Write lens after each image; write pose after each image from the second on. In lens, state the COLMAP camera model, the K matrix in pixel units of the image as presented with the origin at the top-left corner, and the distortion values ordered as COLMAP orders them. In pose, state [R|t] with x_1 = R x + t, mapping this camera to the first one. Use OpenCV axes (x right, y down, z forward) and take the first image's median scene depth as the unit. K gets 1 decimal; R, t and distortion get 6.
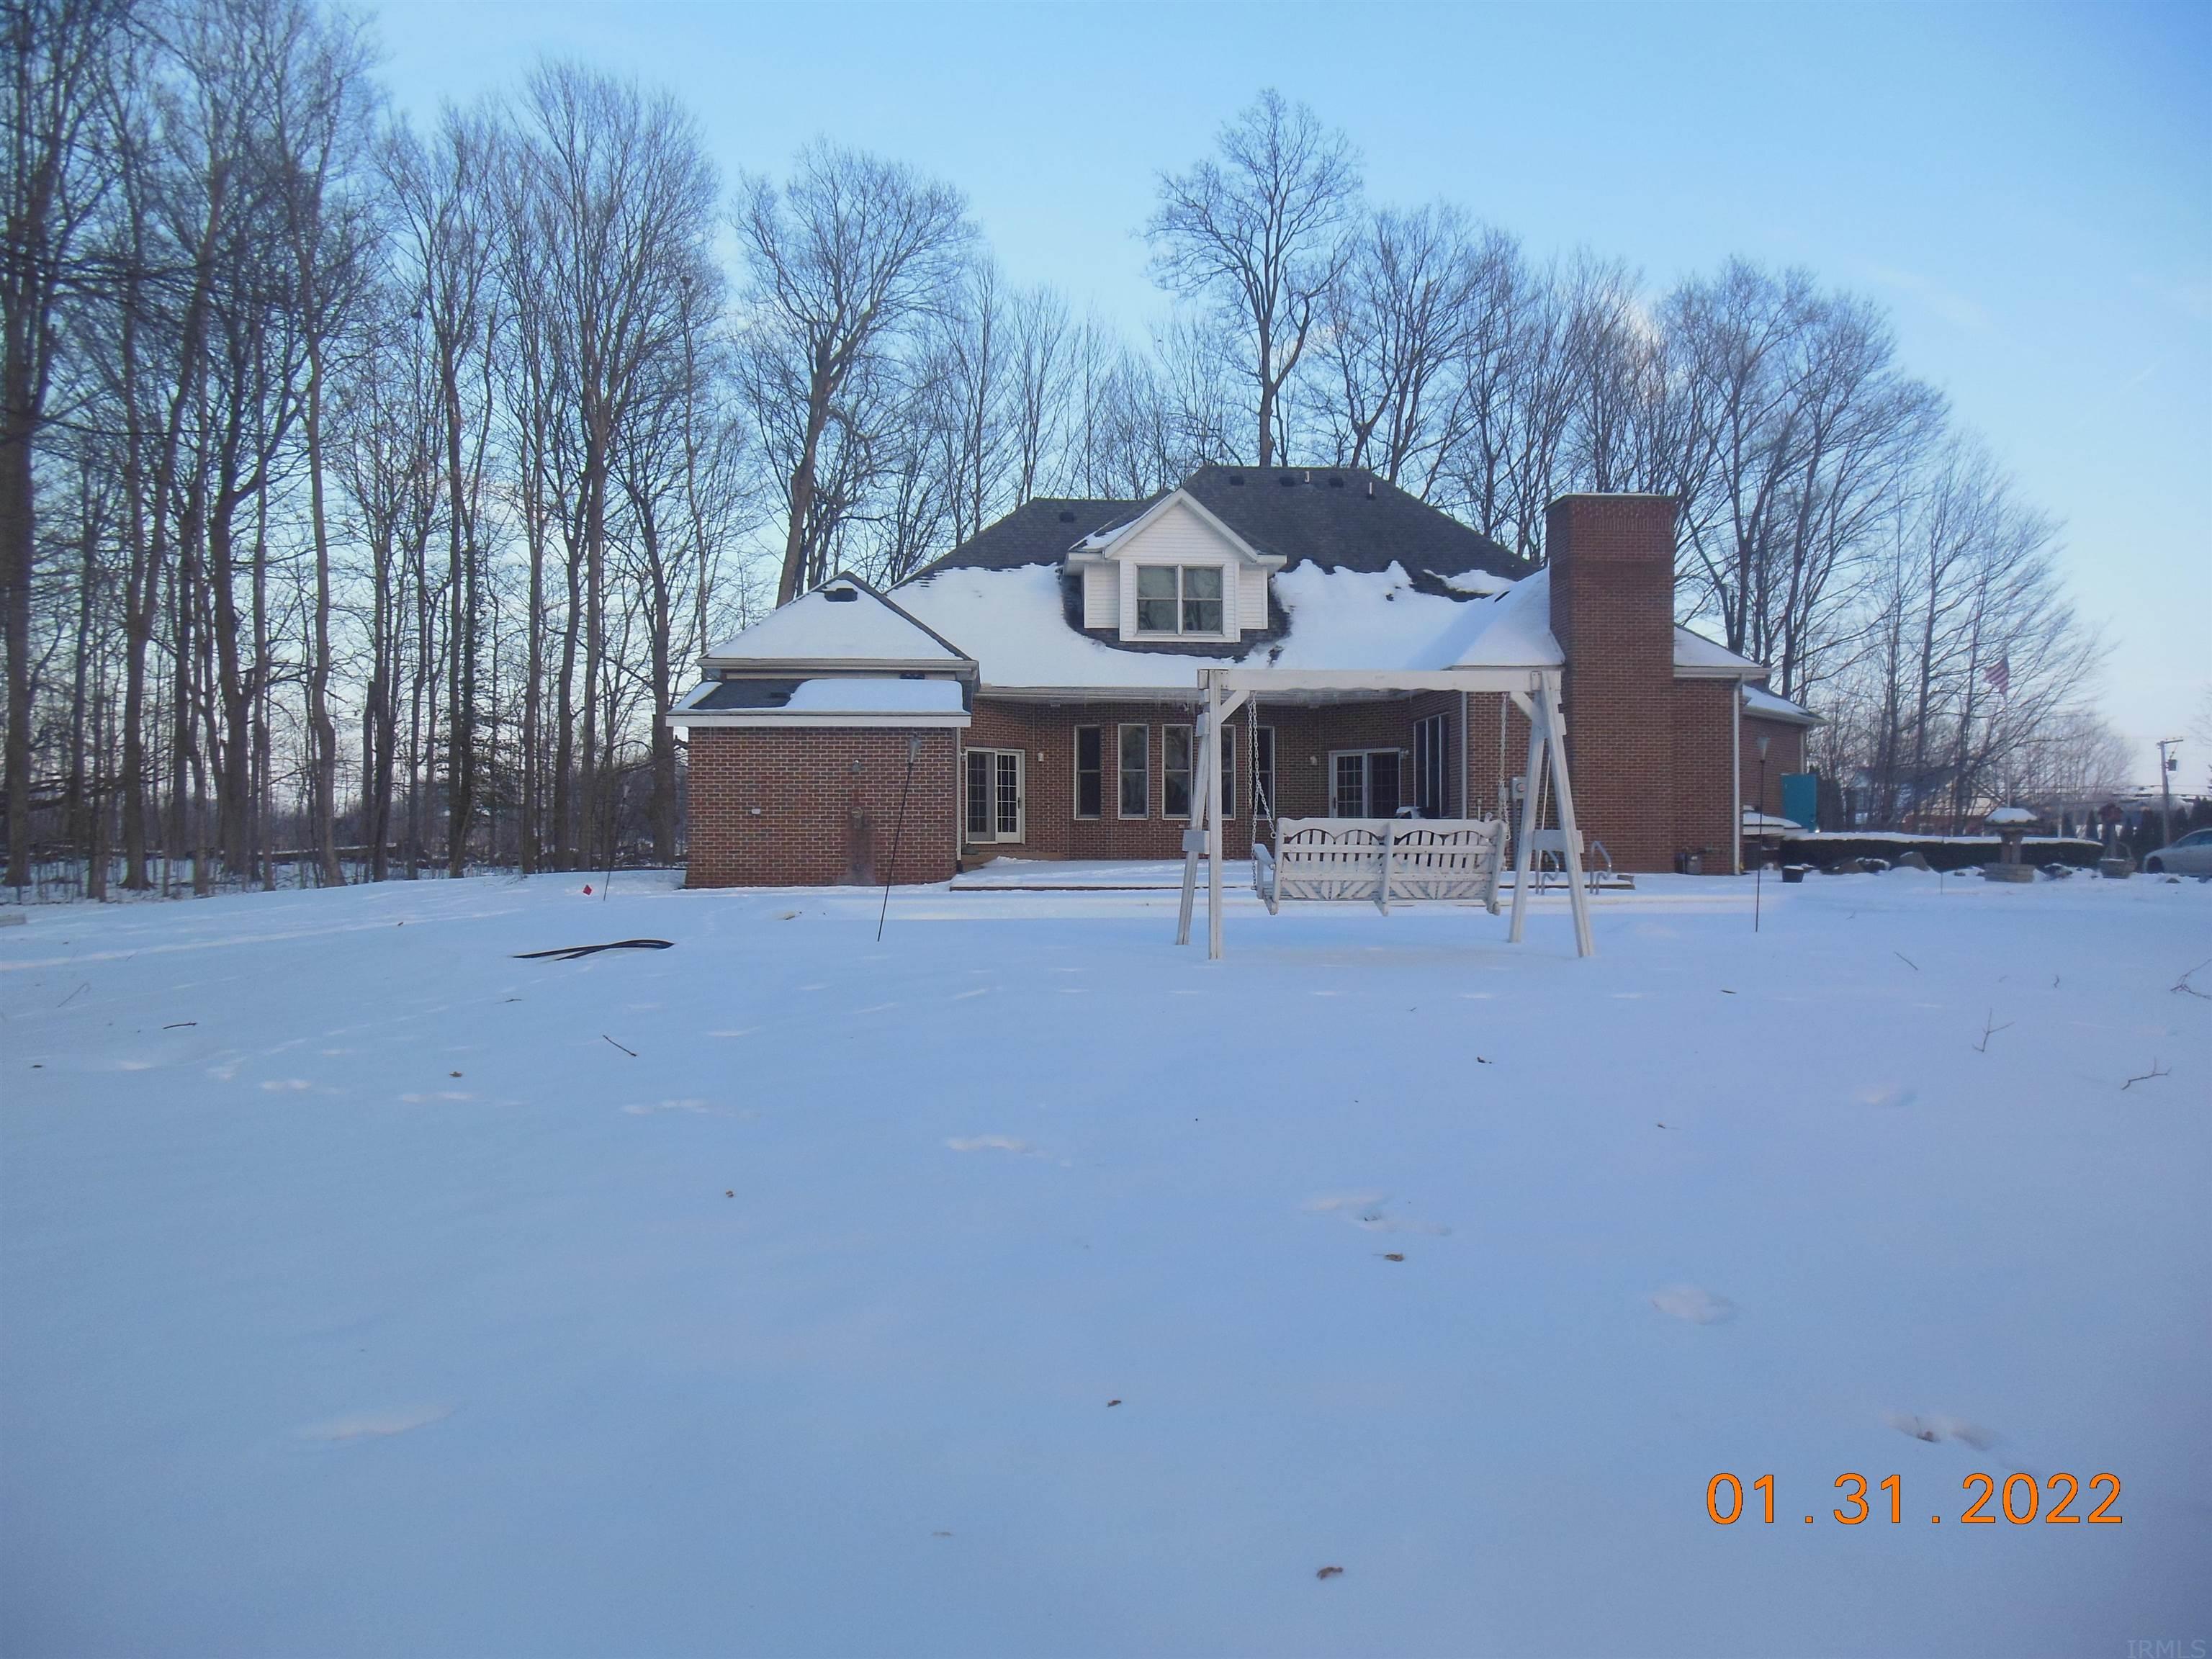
lens RADIAL K [[1668.1, 0, 1097.6], [0, 1668.1, 840.4], [0, 0, 1]] dist [-0.090681, 0.132585]
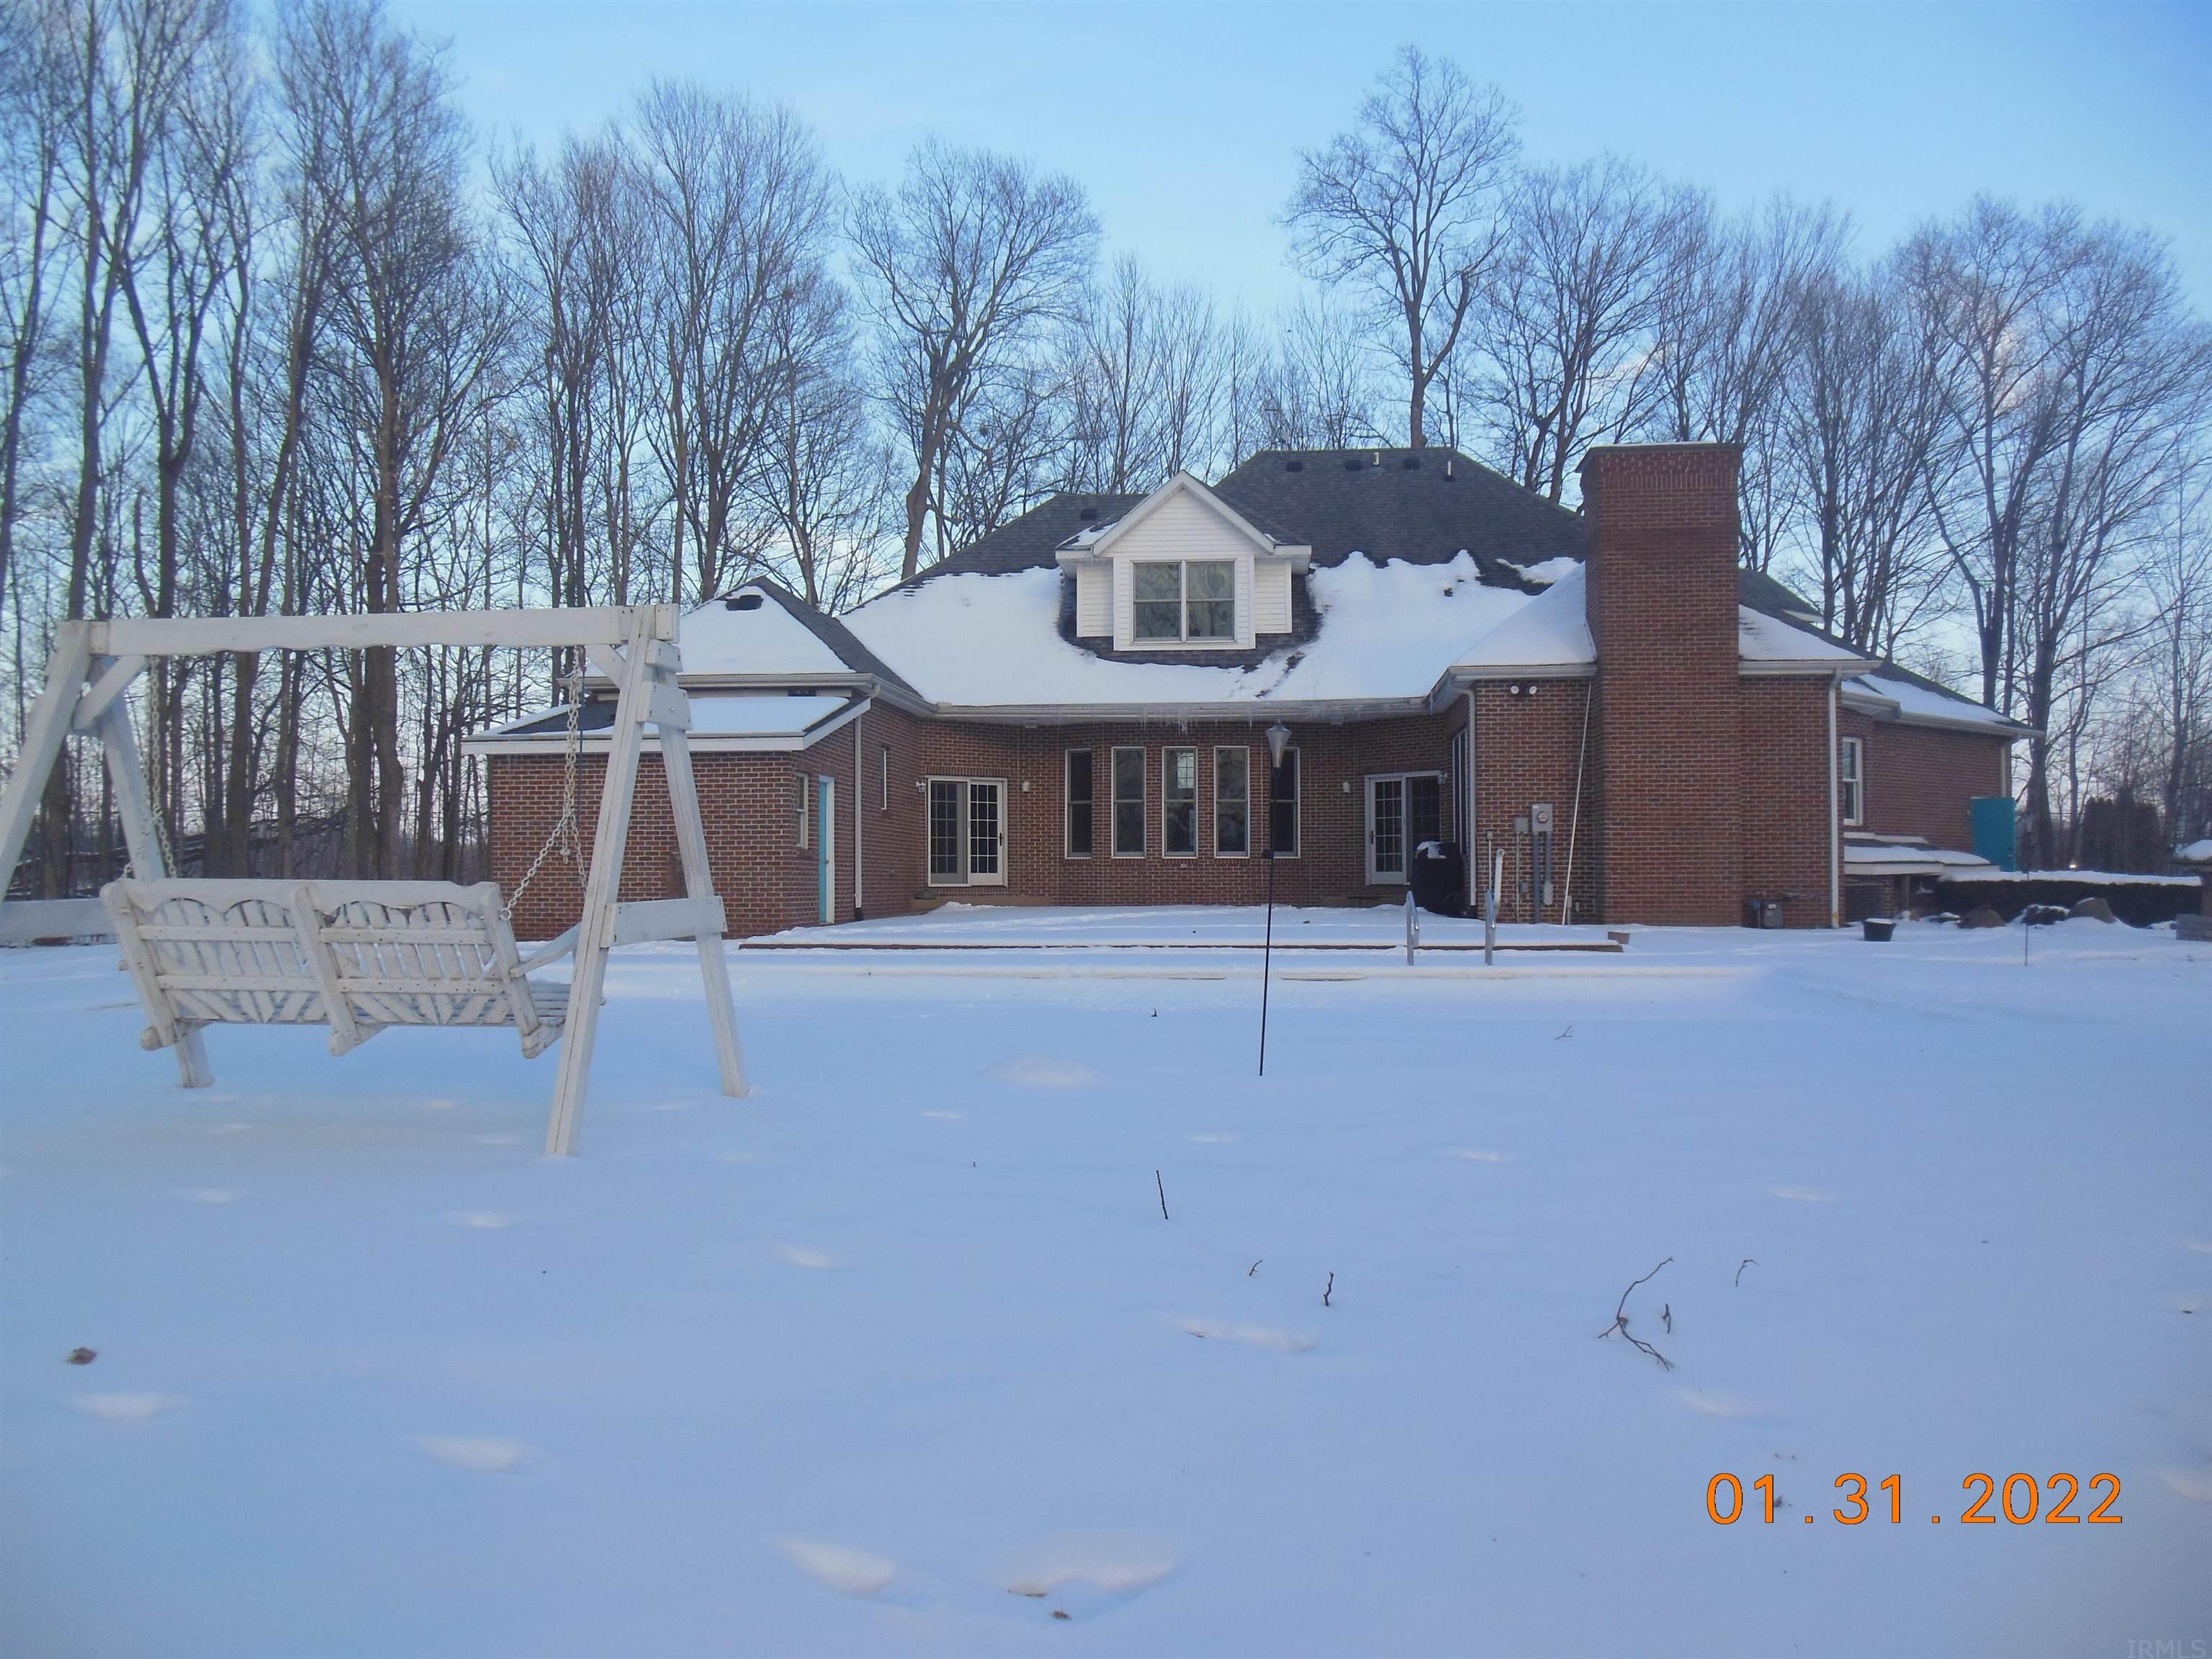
lens RADIAL K [[1668.1, 0, 1097.6], [0, 1668.1, 840.4], [0, 0, 1]] dist [-0.090681, 0.132585]
pose [[0.984124, -0.004926, -0.177415, 0.155188], [0.001418, 0.999801, -0.019894, -0.004454], [0.177478, 0.019327, 0.983935, 0.149620]]
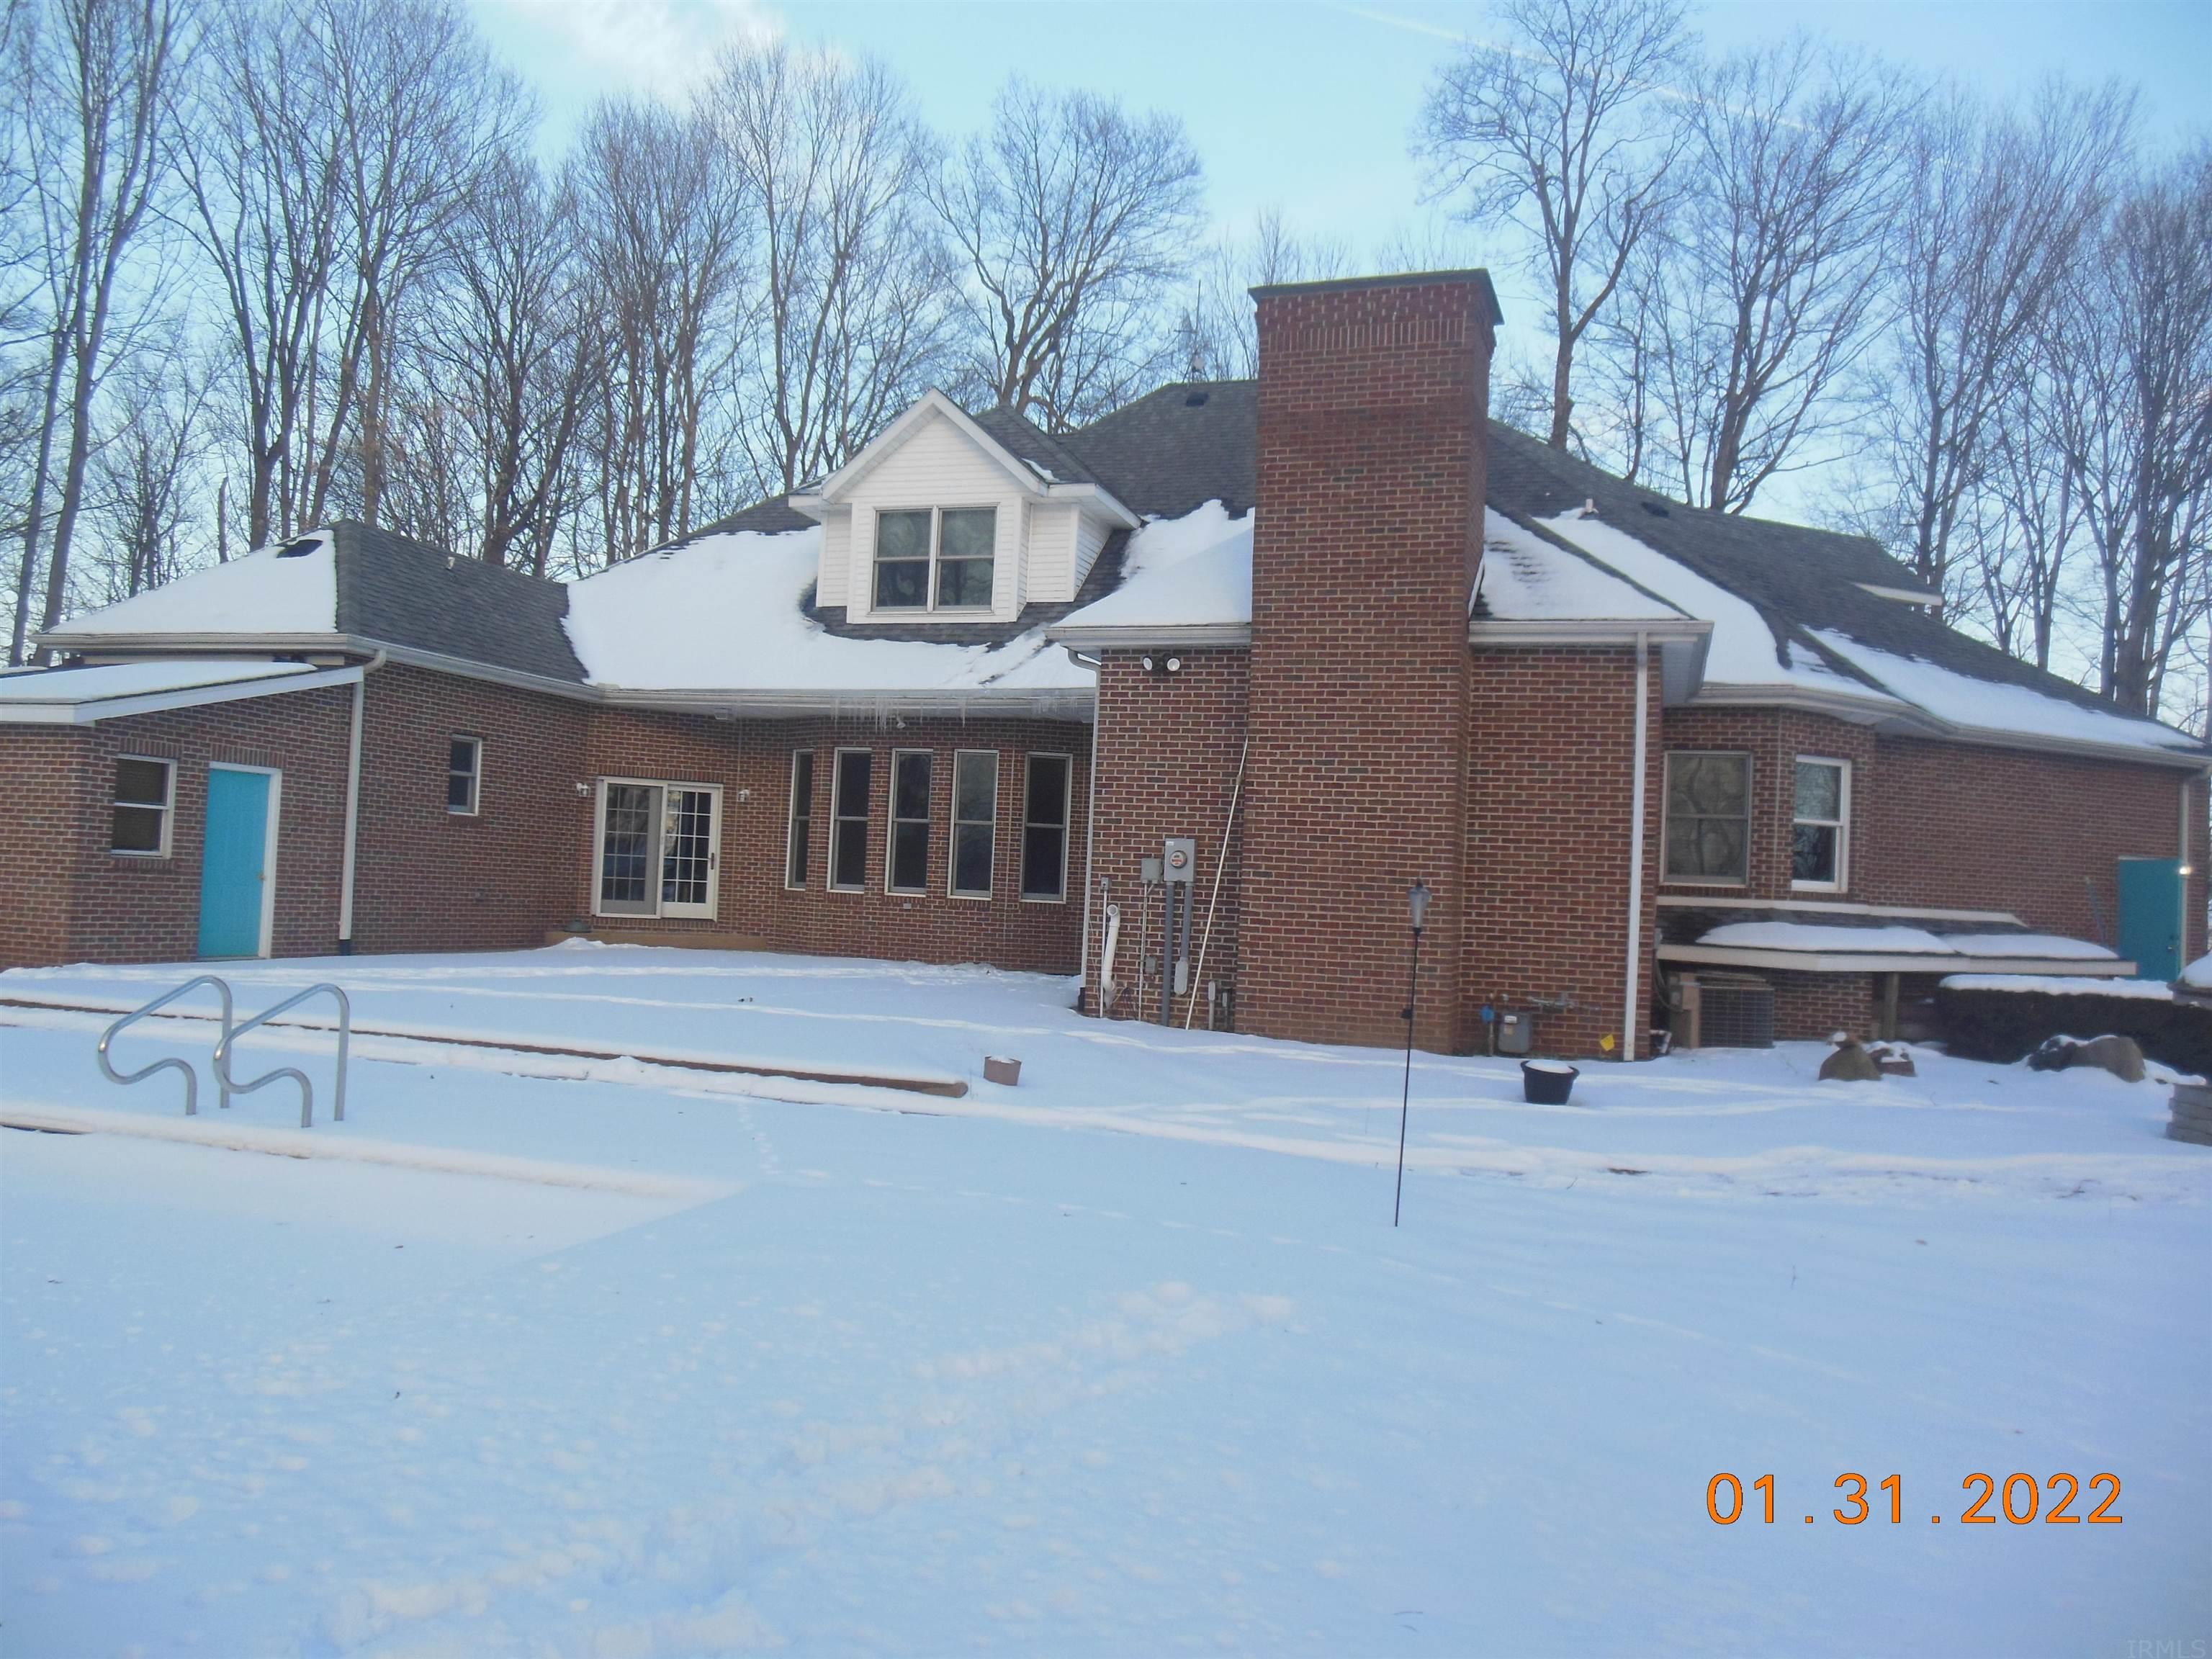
lens RADIAL K [[1668.1, 0, 1097.6], [0, 1668.1, 840.4], [0, 0, 1]] dist [-0.090681, 0.132585]
pose [[0.918265, 0.030401, -0.394797, 0.365310], [-0.045980, 0.998490, -0.030056, -0.017490], [0.393287, 0.045752, 0.918277, 0.425735]]
